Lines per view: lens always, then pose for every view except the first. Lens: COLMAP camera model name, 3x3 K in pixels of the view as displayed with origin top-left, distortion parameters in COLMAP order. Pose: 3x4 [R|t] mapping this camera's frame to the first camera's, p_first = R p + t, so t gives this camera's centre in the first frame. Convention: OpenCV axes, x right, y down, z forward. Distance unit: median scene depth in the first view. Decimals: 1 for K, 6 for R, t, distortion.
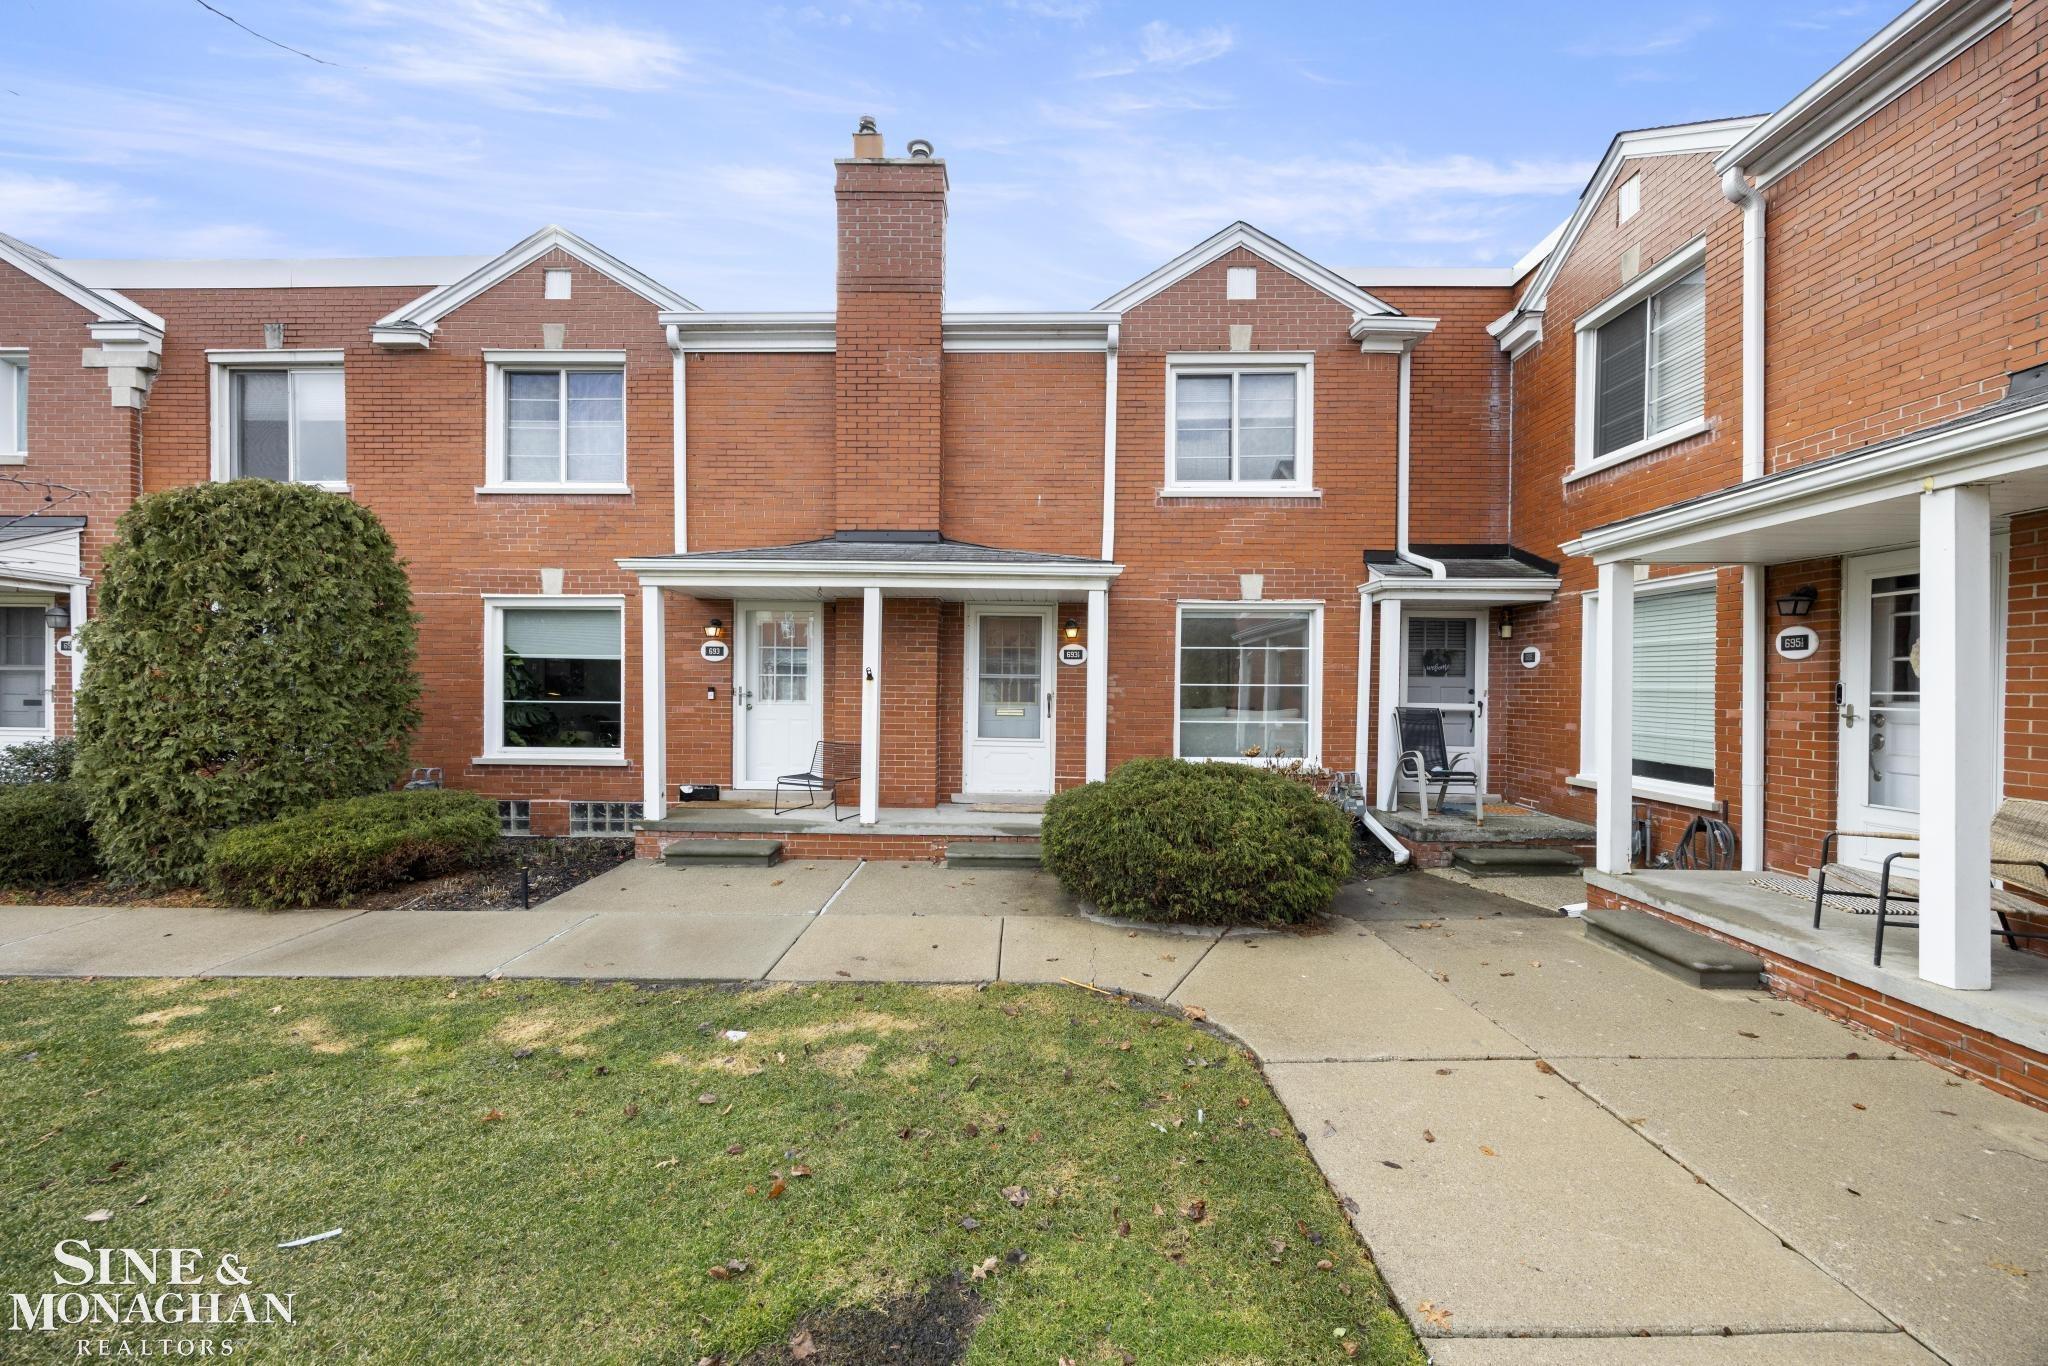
lens RADIAL K [[792.5, 0, 1025.1], [0, 792.5, 692.7], [0, 0, 1]] dist [-0.000701, 0.000375]
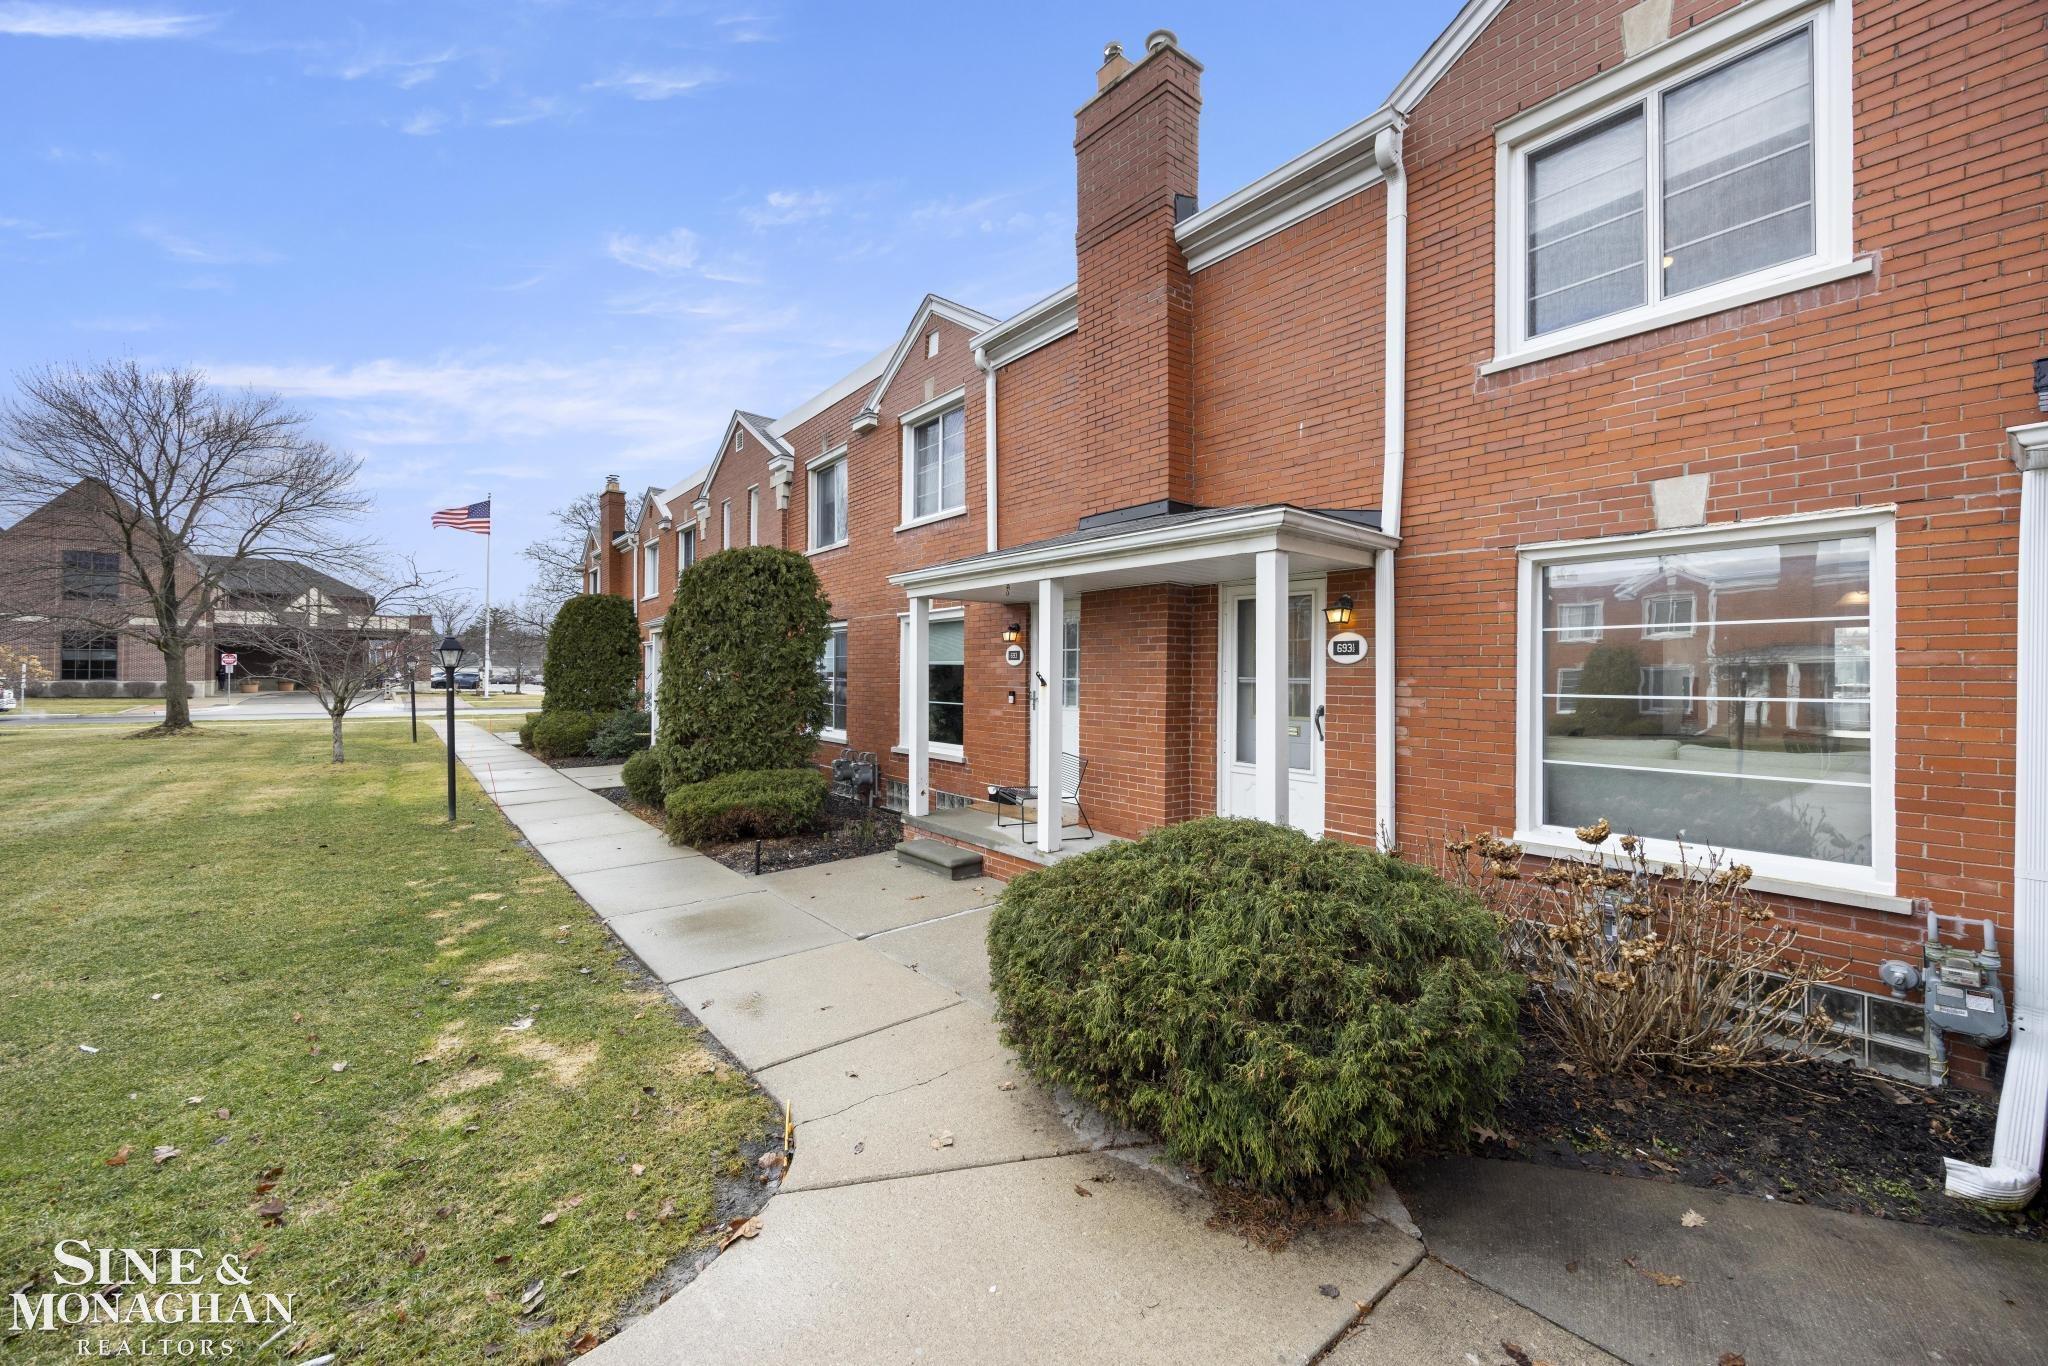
lens RADIAL K [[800.3, 0, 1025.0], [0, 800.3, 672.7], [0, 0, 1]] dist [0.000526, 0.000191]
pose [[0.650213, -0.007730, -0.759712, 0.400190], [-0.010537, 0.999760, -0.019191, -0.011734], [0.759679, 0.020483, 0.649976, 0.360814]]
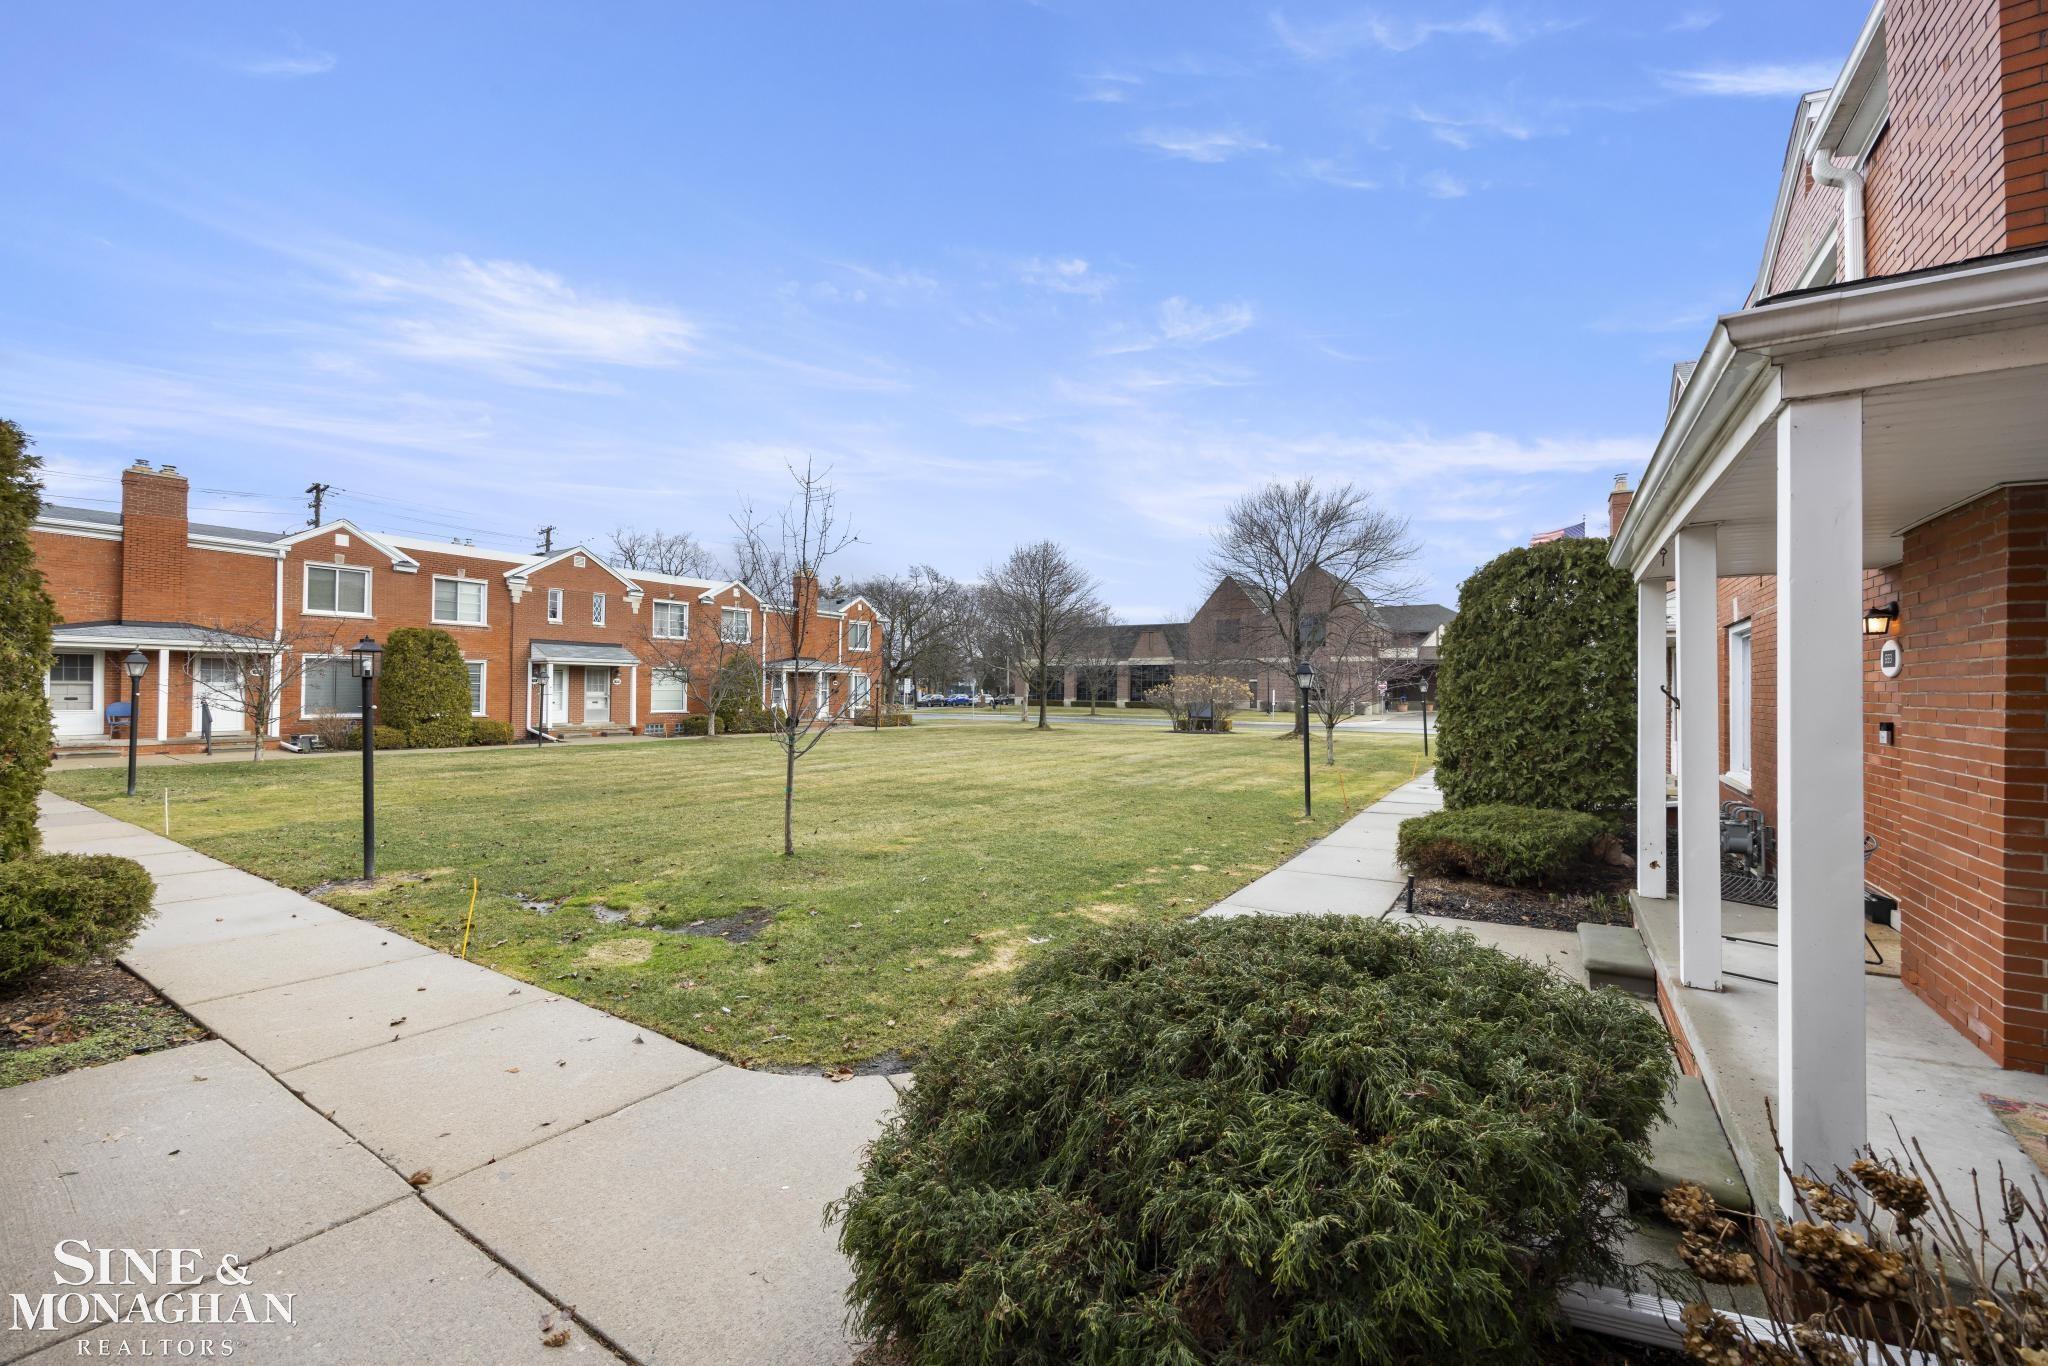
lens RADIAL K [[792.5, 0, 1025.1], [0, 792.5, 692.7], [0, 0, 1]] dist [-0.000701, 0.000375]
pose [[-0.507487, -0.011315, -0.861585, 0.418486], [-0.023792, 0.999717, 0.000884, -0.014865], [0.861331, 0.020948, -0.507612, 0.772392]]
